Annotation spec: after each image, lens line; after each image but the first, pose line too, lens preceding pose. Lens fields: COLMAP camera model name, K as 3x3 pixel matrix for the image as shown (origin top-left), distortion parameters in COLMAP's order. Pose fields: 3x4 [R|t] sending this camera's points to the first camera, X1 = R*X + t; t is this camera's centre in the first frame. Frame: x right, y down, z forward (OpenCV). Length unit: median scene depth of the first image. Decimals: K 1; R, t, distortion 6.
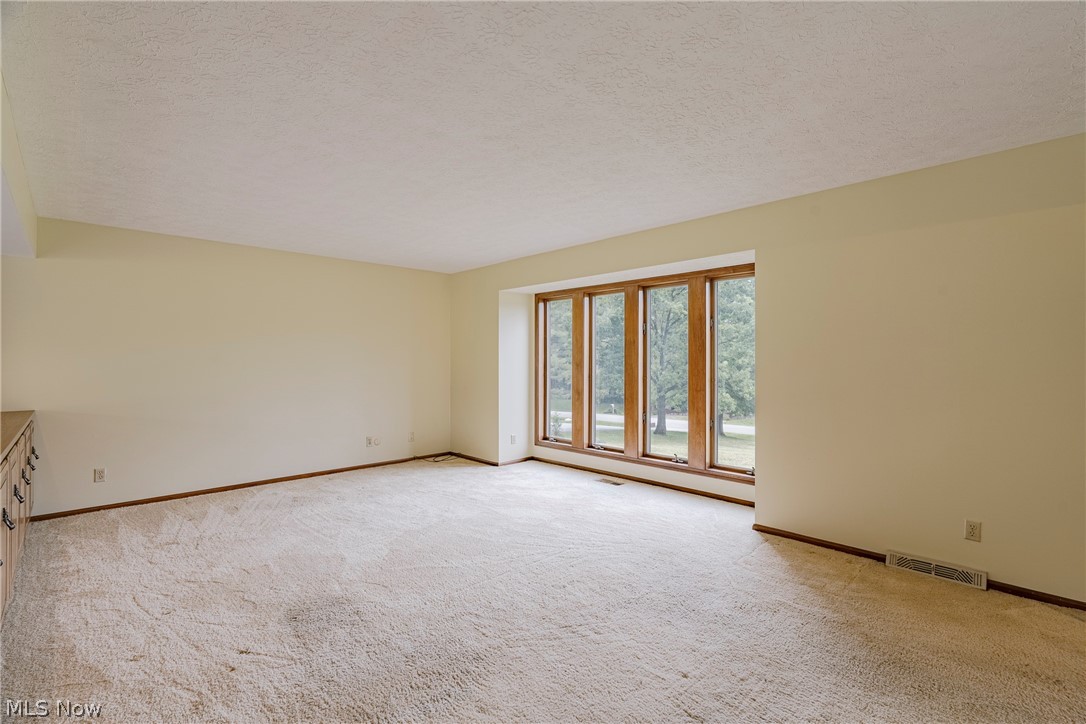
lens RADIAL K [[509.8, 0, 547.9], [0, 509.8, 367.4], [0, 0, 1]] dist [-0.001798, 0.000283]
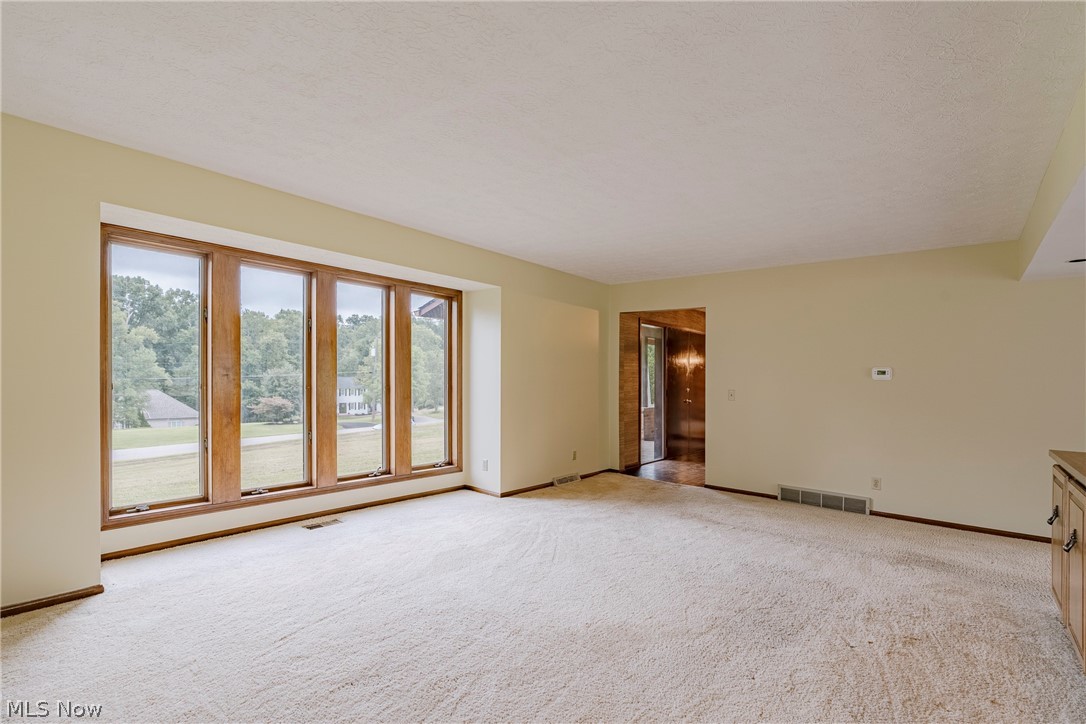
lens RADIAL K [[509.8, 0, 547.9], [0, 509.8, 367.4], [0, 0, 1]] dist [-0.001798, 0.000283]
pose [[-0.132429, 0.013727, 0.991097, -0.725002], [-0.013767, 0.999782, -0.015686, -0.003260], [-0.991097, -0.015722, -0.132211, 0.815056]]
